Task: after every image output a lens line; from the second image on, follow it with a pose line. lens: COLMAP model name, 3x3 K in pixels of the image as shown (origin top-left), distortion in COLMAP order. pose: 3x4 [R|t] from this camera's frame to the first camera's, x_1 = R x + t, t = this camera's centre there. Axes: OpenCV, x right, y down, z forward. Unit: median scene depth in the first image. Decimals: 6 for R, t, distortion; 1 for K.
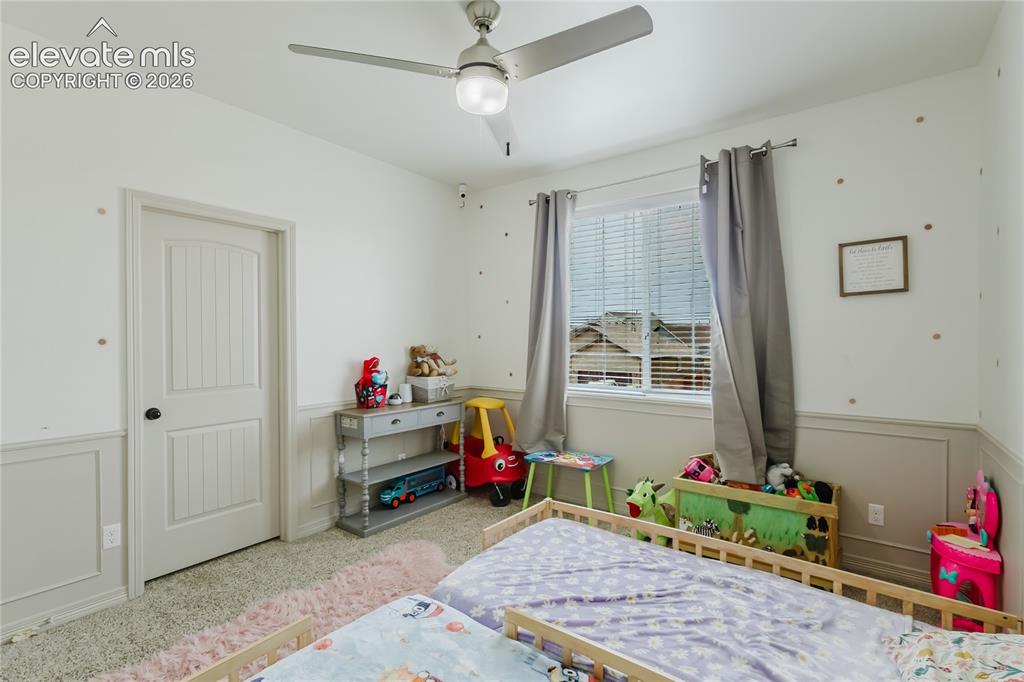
lens RADIAL K [[470.1, 0, 512.8], [0, 470.1, 341.0], [0, 0, 1]] dist [0.002600, 0.001172]
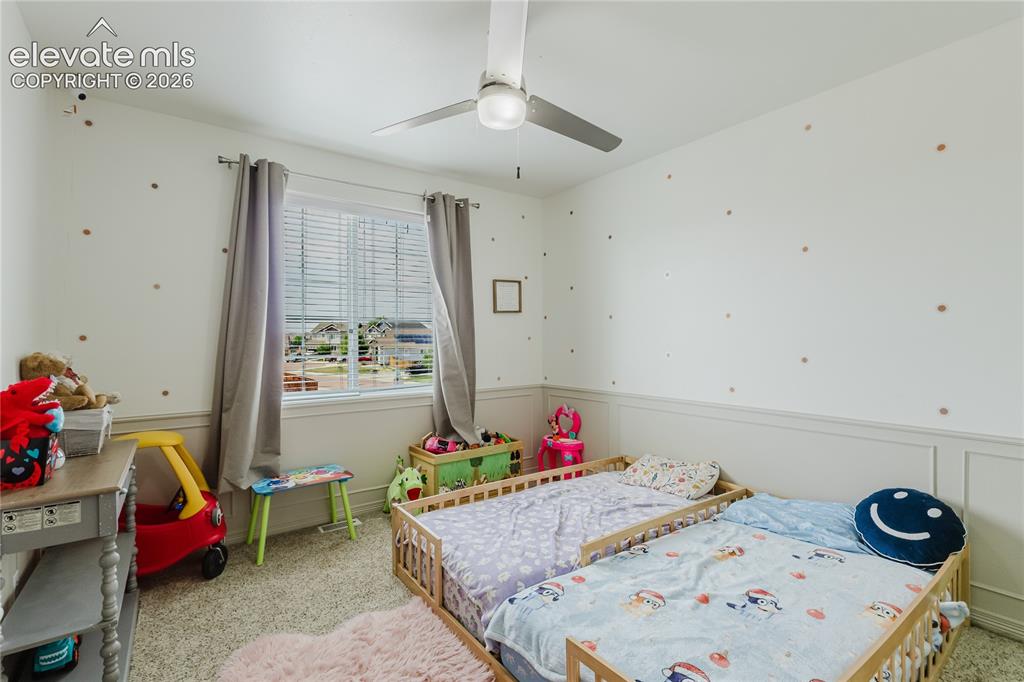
lens RADIAL K [[470.1, 0, 512.8], [0, 470.1, 341.0], [0, 0, 1]] dist [0.002600, 0.001172]
pose [[0.288248, -0.002574, 0.957552, -0.793609], [0.010919, 0.999940, -0.000598, 0.001113], [-0.957494, 0.010628, 0.288259, 0.489959]]
